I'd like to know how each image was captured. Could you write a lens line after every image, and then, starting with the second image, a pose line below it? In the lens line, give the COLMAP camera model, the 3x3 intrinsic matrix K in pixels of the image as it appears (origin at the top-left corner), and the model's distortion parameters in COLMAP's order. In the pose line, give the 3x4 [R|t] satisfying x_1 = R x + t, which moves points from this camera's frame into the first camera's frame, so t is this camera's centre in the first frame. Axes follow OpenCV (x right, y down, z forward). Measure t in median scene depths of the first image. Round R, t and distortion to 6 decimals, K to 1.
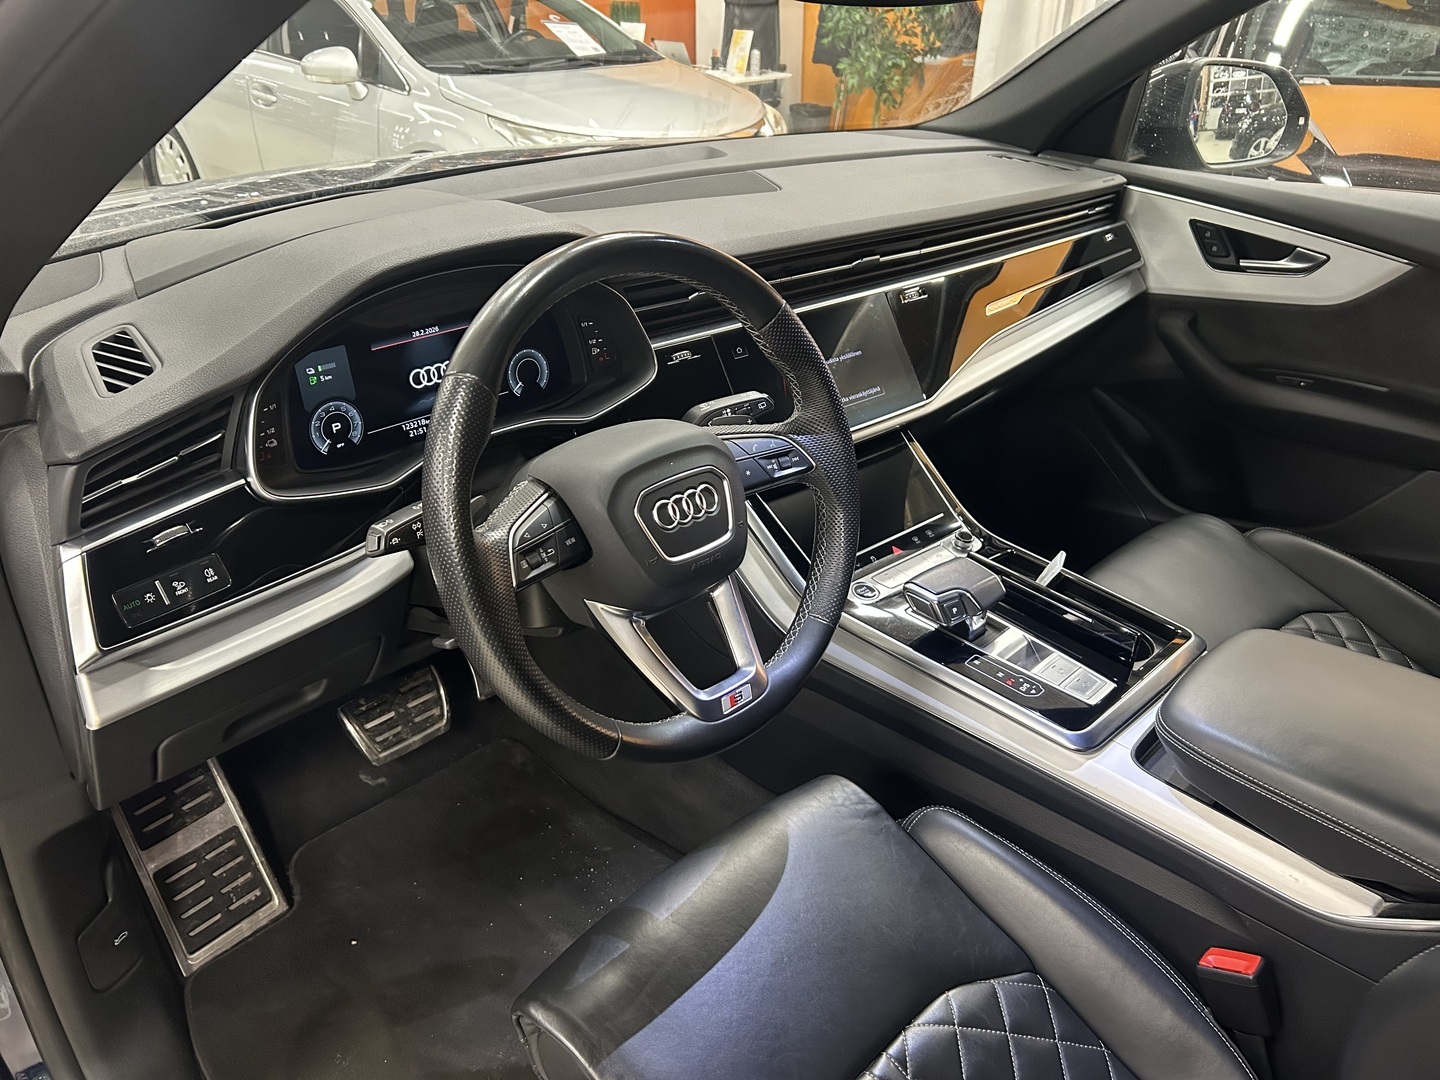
lens RADIAL K [[1089.2, 0, 720.0], [0, 1089.2, 540.0], [0, 0, 1]] dist [0.001724, -0.000358]
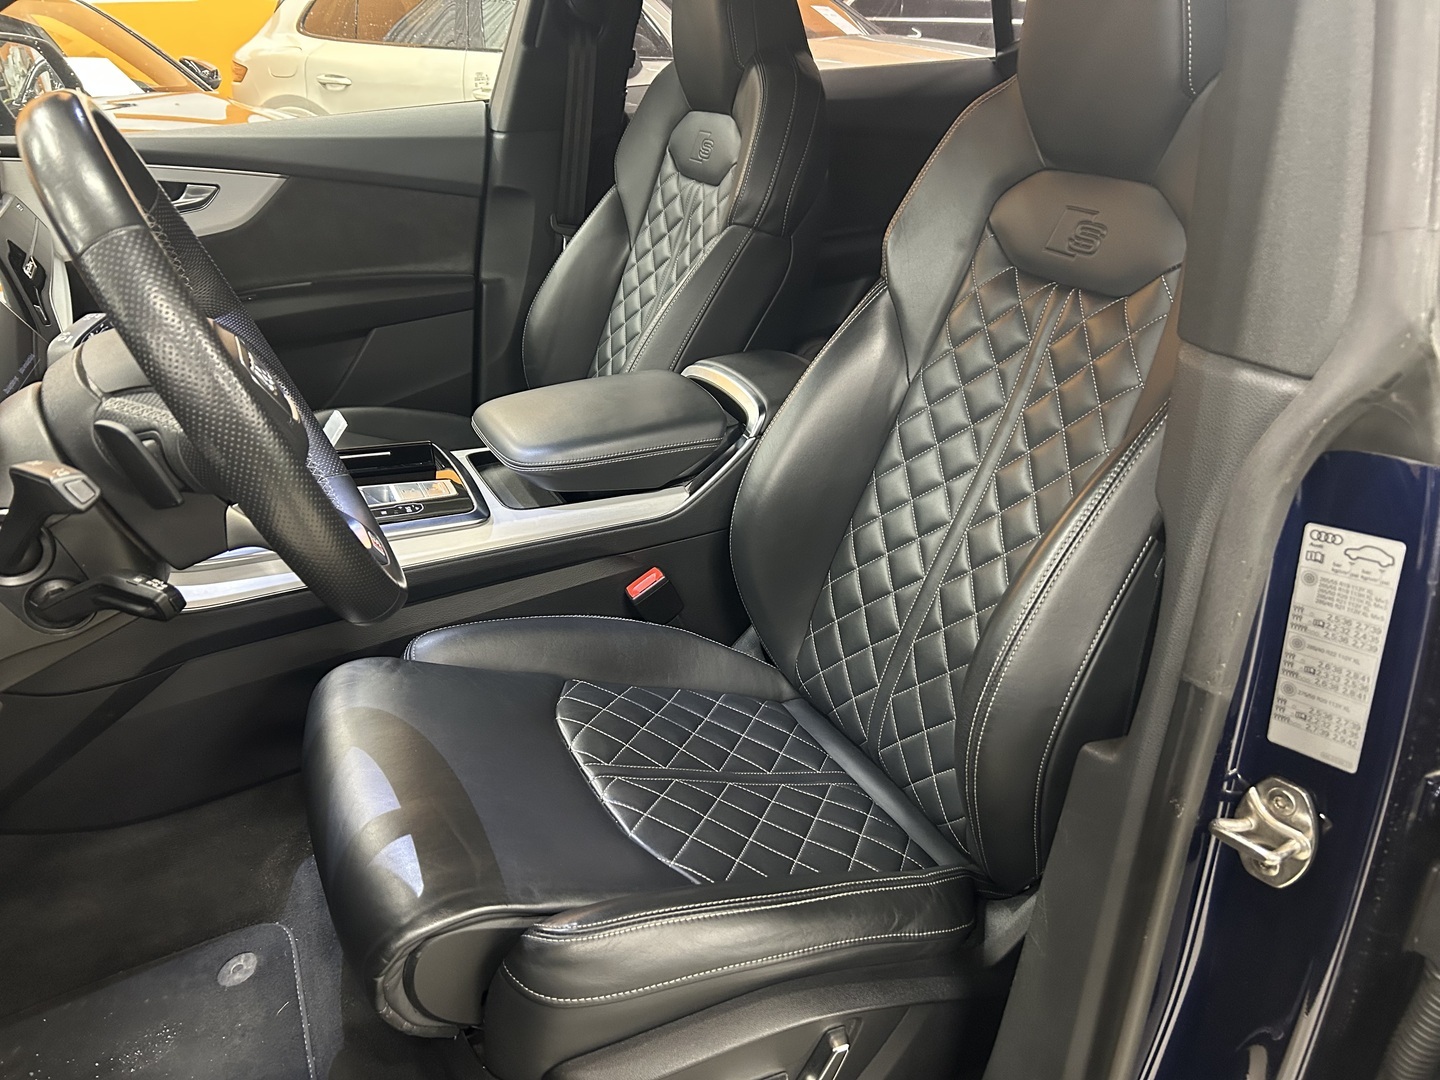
lens RADIAL K [[1089.2, 0, 720.0], [0, 1089.2, 540.0], [0, 0, 1]] dist [0.001724, -0.000358]
pose [[0.301970, -0.390744, 0.869559, -0.648506], [0.435922, 0.867789, 0.238567, 0.033061], [-0.847813, 0.307020, 0.432380, 0.244673]]
